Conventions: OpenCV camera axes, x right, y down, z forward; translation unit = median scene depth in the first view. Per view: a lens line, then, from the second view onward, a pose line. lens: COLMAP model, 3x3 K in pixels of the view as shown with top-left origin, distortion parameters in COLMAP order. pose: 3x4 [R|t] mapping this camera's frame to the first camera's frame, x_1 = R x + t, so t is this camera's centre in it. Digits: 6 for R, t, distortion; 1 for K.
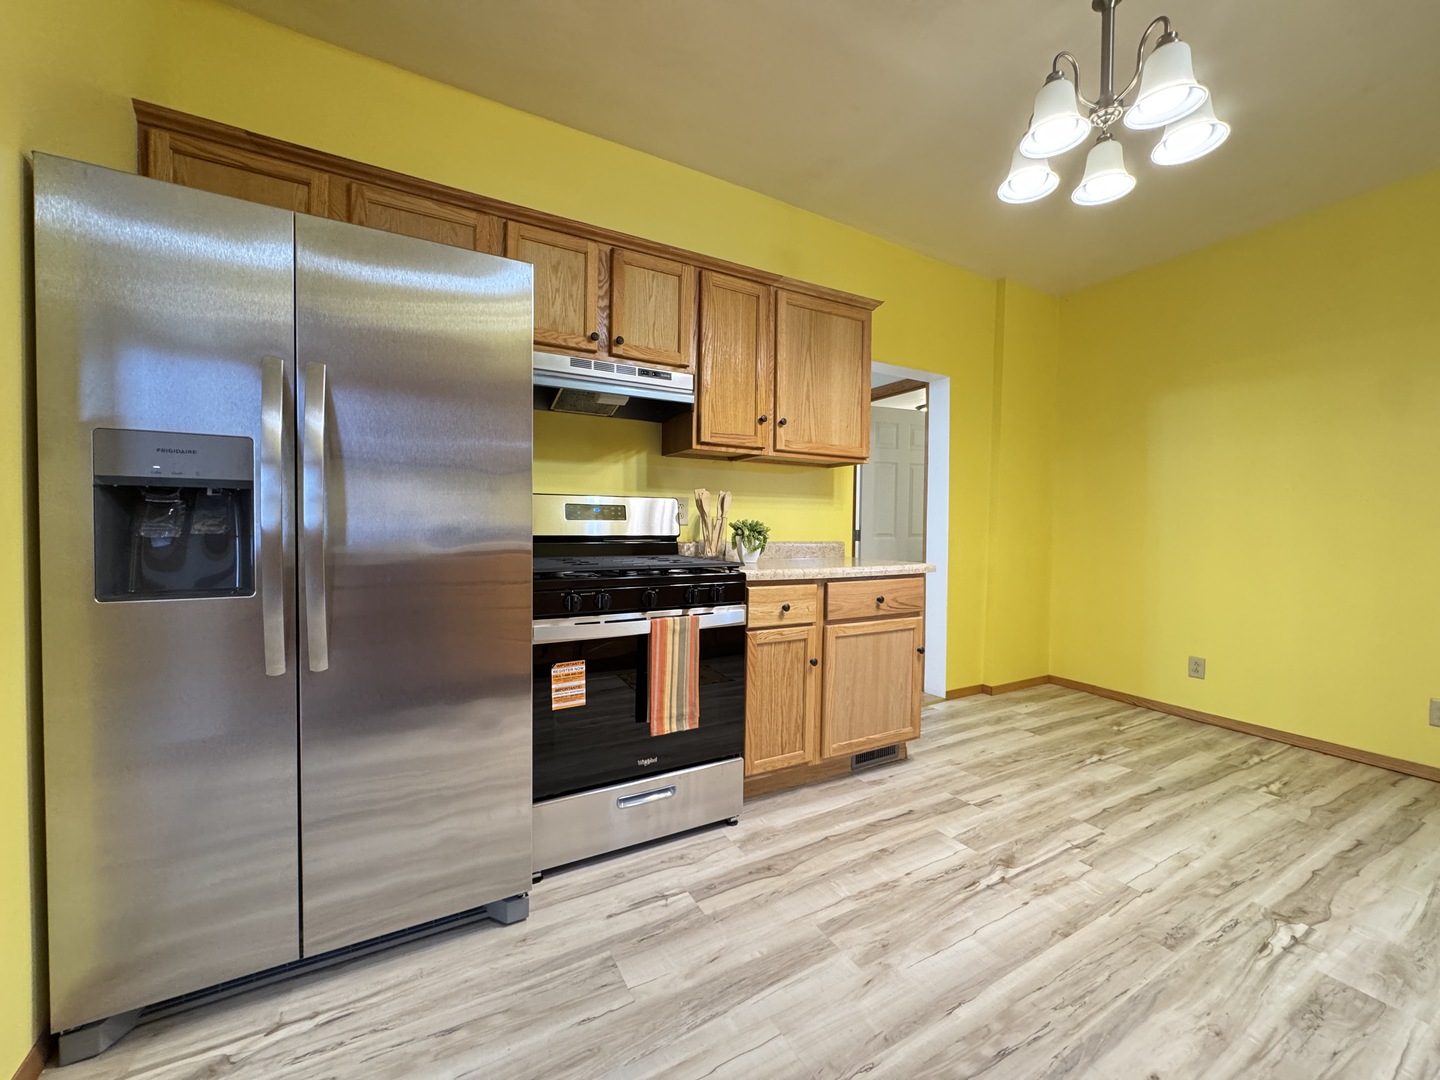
lens RADIAL K [[573.5, 0, 718.2], [0, 573.5, 537.4], [0, 0, 1]] dist [-0.003172, 0.000672]
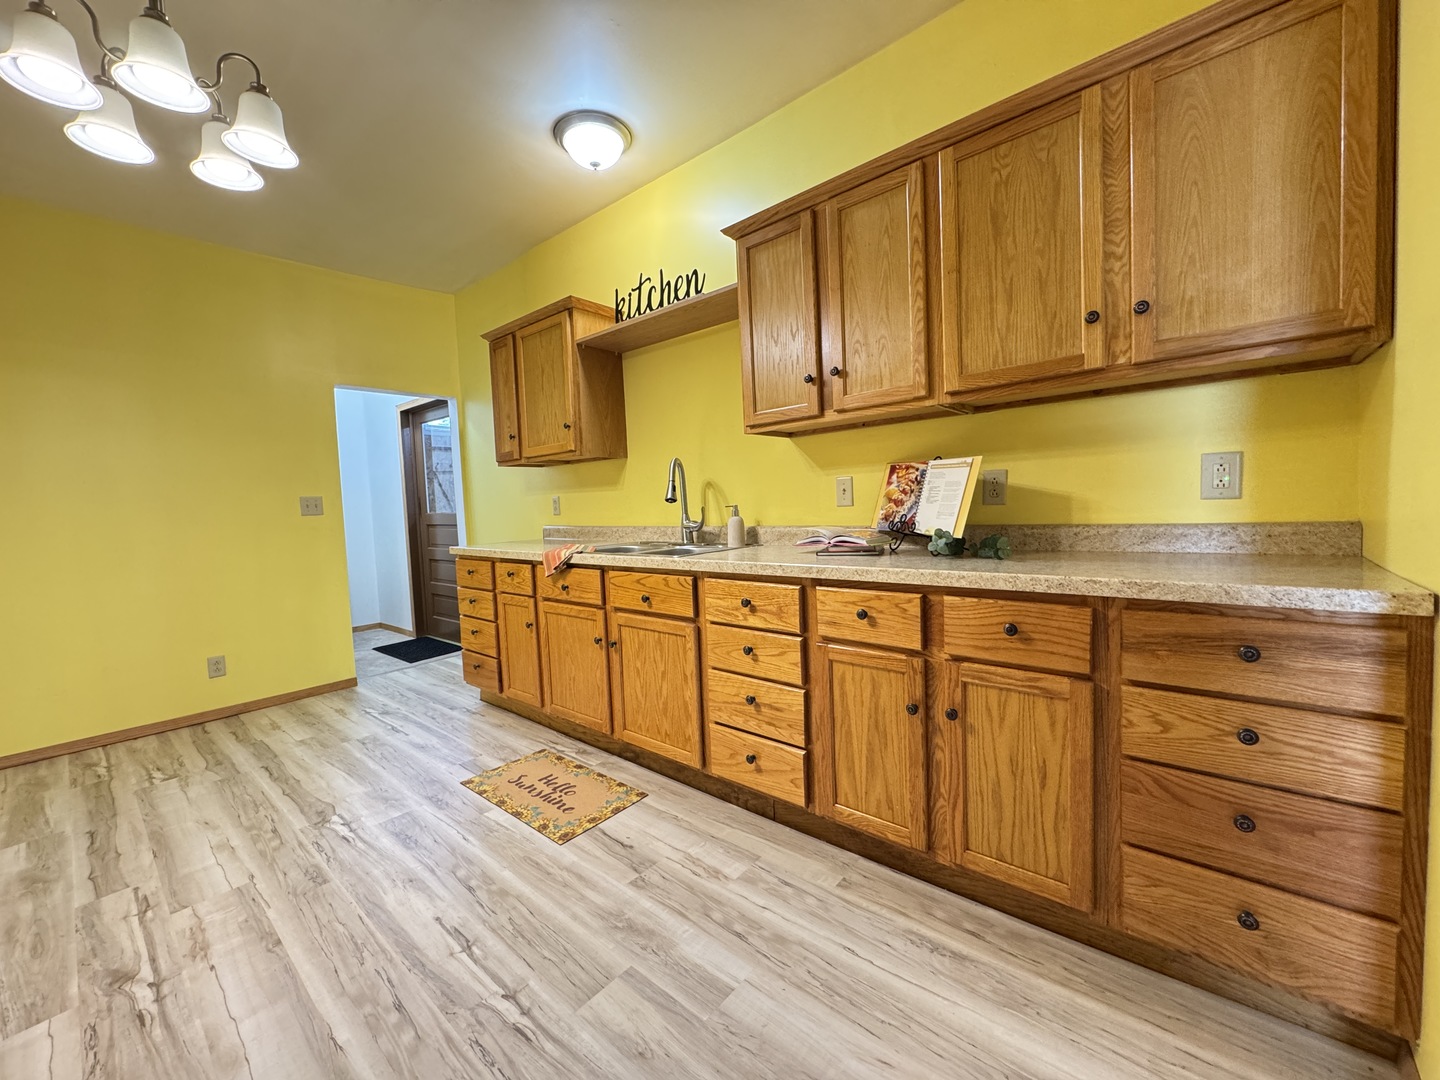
lens RADIAL K [[573.5, 0, 718.2], [0, 573.5, 537.4], [0, 0, 1]] dist [-0.003172, 0.000672]
pose [[-0.338047, -0.057350, 0.939380, -0.396147], [0.052286, 0.995455, 0.079590, -0.035266], [-0.939676, 0.076022, -0.333512, 0.401293]]
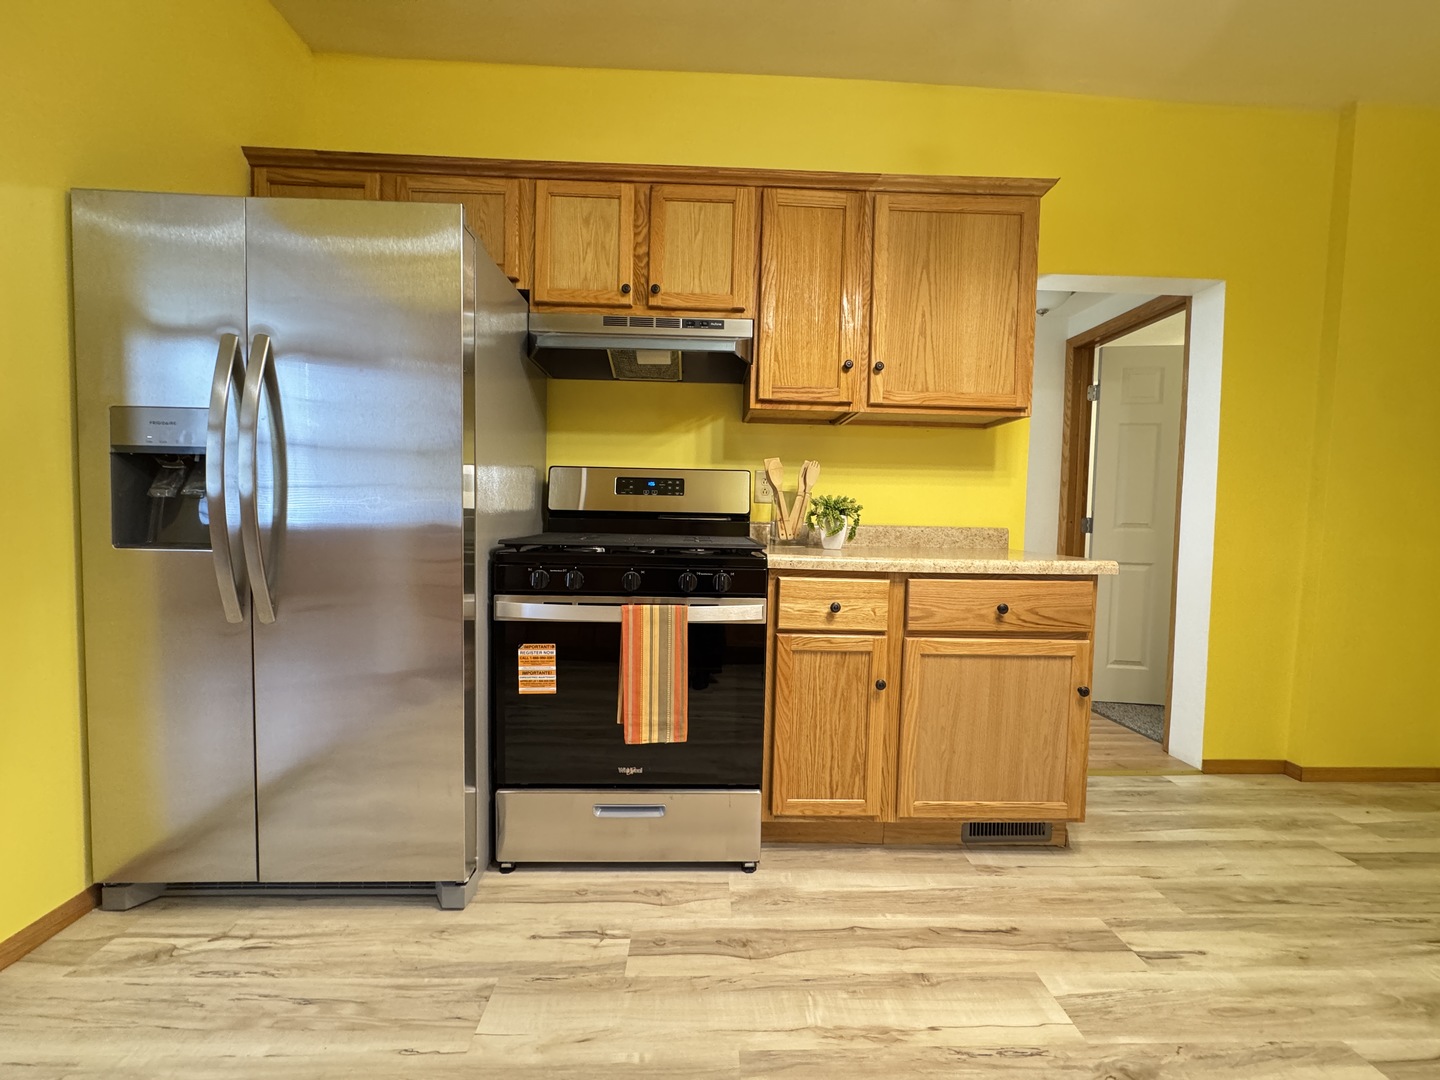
lens RADIAL K [[573.5, 0, 718.2], [0, 573.5, 537.4], [0, 0, 1]] dist [-0.003172, 0.000672]
pose [[0.887430, 0.027011, -0.460150, 0.336512], [-0.021923, 0.999625, 0.016399, 0.021879], [0.460421, -0.004466, 0.887690, 0.265580]]
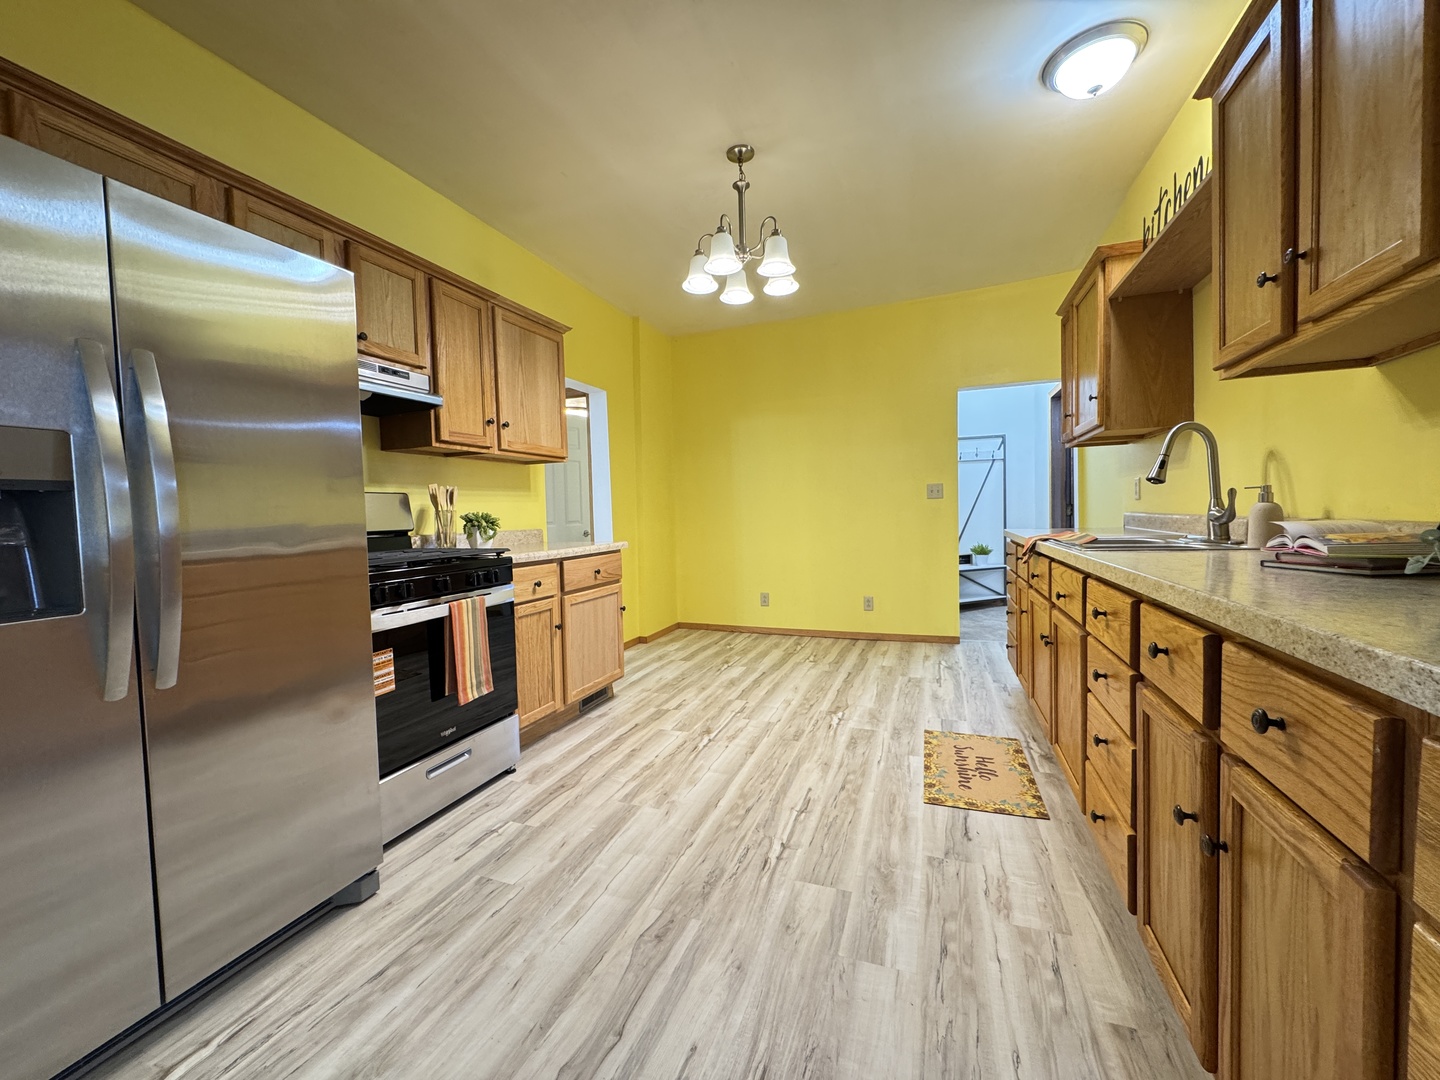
lens RADIAL K [[573.5, 0, 718.2], [0, 573.5, 537.4], [0, 0, 1]] dist [-0.003172, 0.000672]
pose [[0.768884, -0.060097, 0.636558, -0.358676], [0.049057, 0.998183, 0.034984, 0.002004], [-0.637503, 0.004329, 0.770435, -0.166481]]
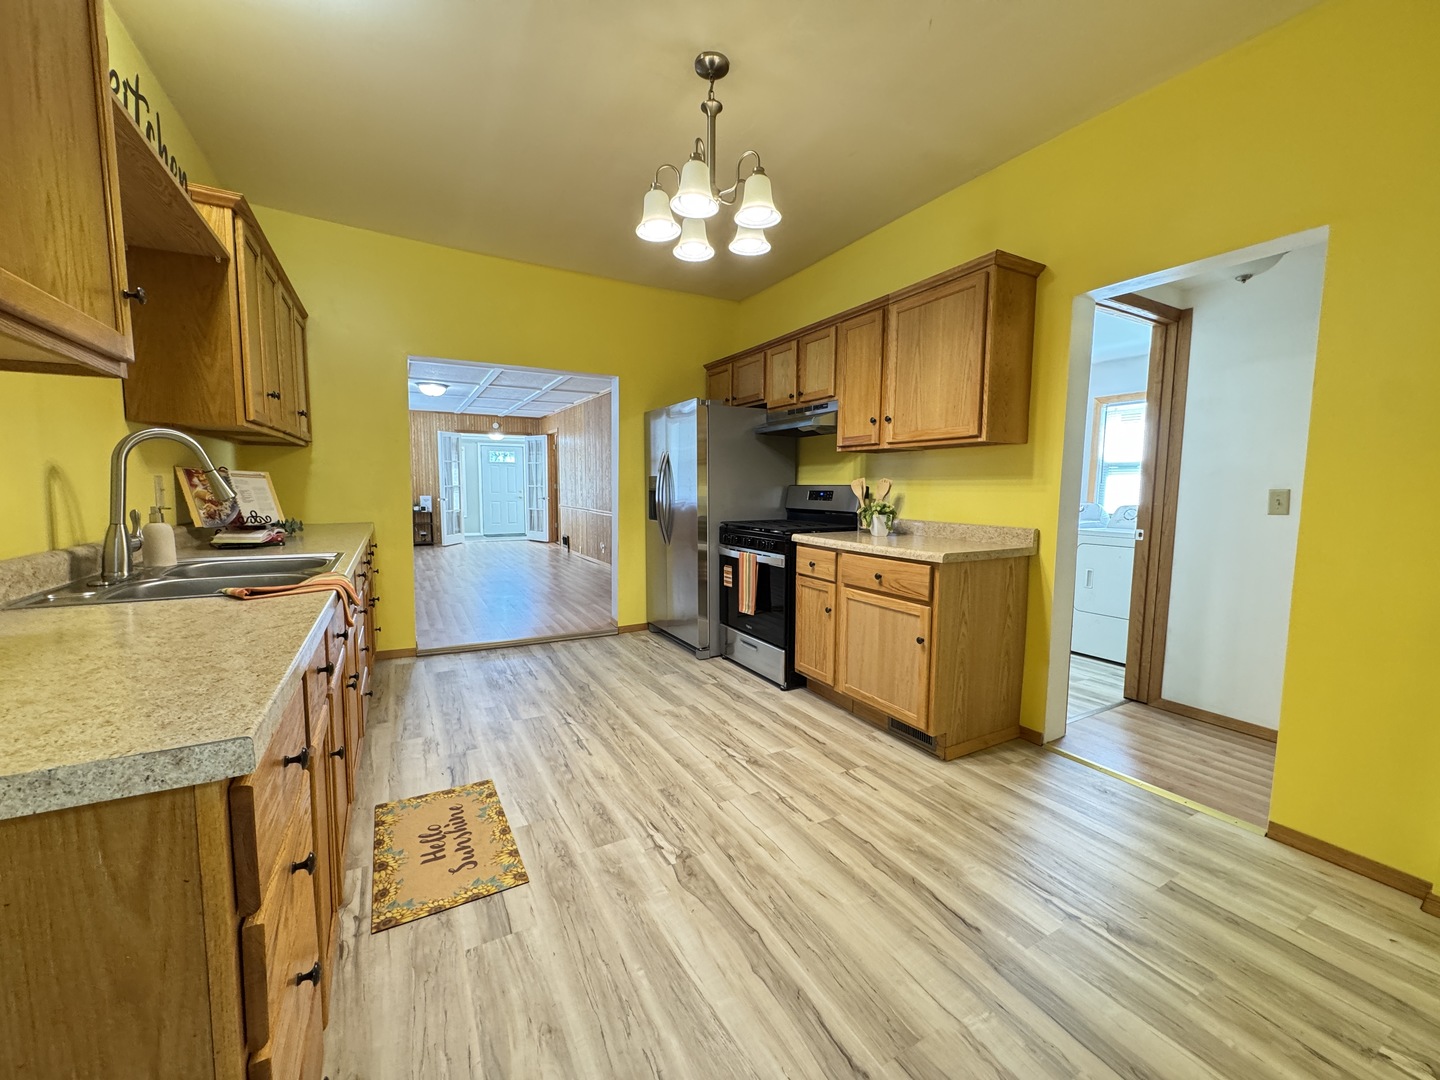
lens RADIAL K [[573.5, 0, 718.2], [0, 573.5, 537.4], [0, 0, 1]] dist [-0.003172, 0.000672]
pose [[-0.006686, 0.077853, -0.996942, 1.570771], [-0.028175, 0.996554, 0.078012, -0.048961], [0.999581, 0.028611, -0.004469, 0.795847]]
